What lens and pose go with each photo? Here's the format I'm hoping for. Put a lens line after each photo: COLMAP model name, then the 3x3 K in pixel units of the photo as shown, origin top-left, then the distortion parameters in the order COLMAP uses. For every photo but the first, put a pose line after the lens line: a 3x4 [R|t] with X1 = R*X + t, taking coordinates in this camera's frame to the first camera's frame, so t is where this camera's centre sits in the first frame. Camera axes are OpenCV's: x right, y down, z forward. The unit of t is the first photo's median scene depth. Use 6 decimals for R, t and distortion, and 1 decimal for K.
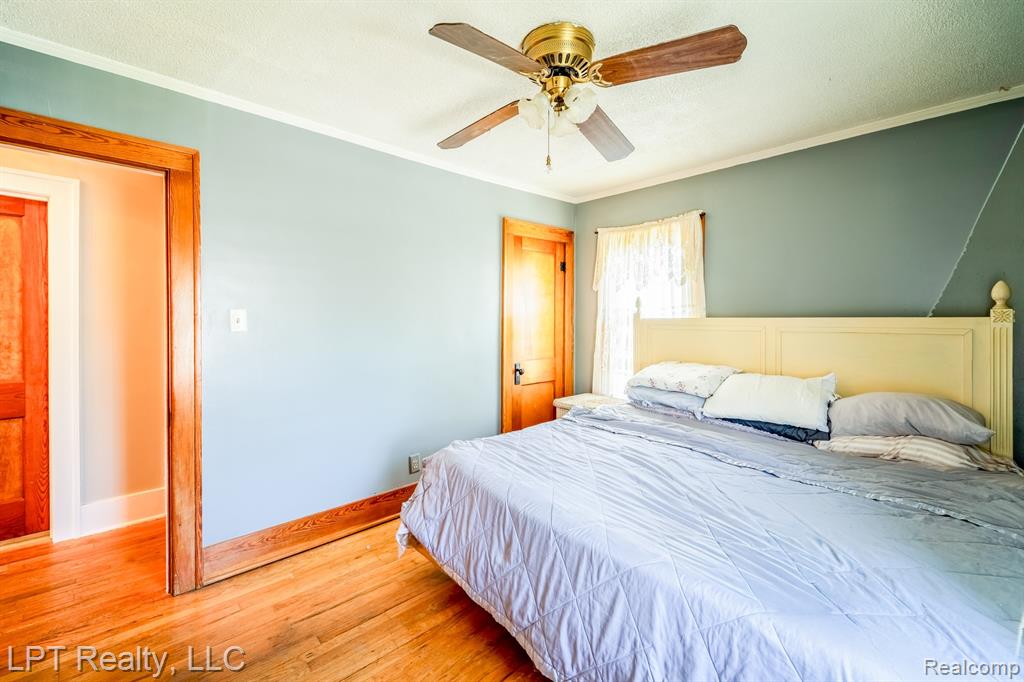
lens RADIAL K [[418.6, 0, 515.7], [0, 418.6, 328.0], [0, 0, 1]] dist [0.021499, 0.000057]
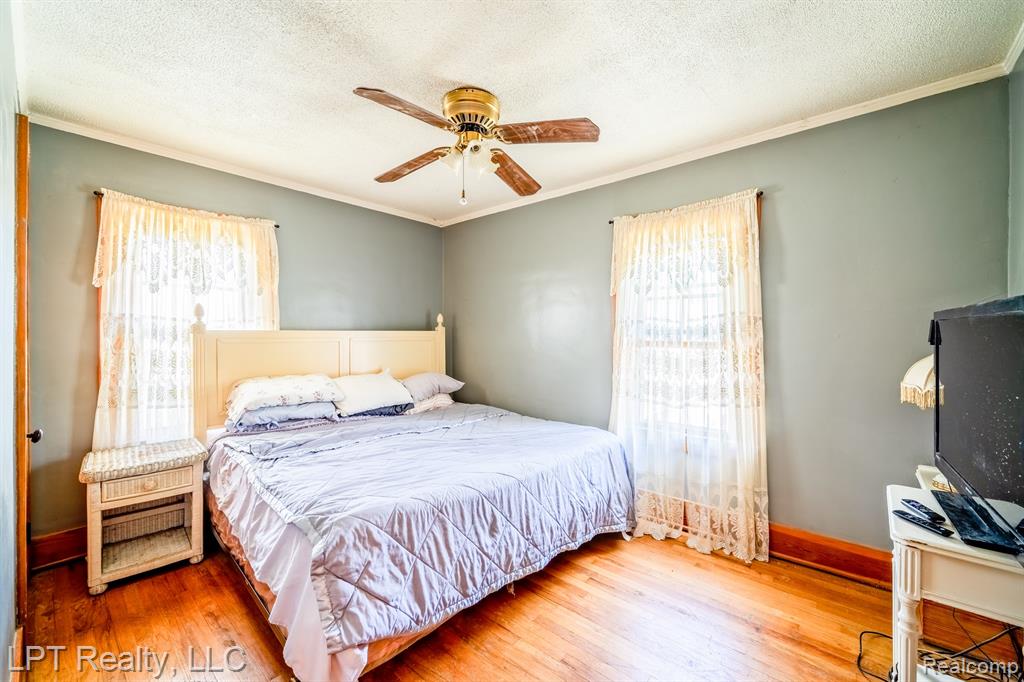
lens RADIAL K [[427.0, 0, 516.6], [0, 427.0, 338.2], [0, 0, 1]] dist [0.001127, 0.000023]
pose [[-0.109912, -0.007274, 0.993915, -0.840932], [0.025804, 0.999615, 0.010170, -0.001955], [-0.993606, 0.026764, -0.109682, 0.742449]]
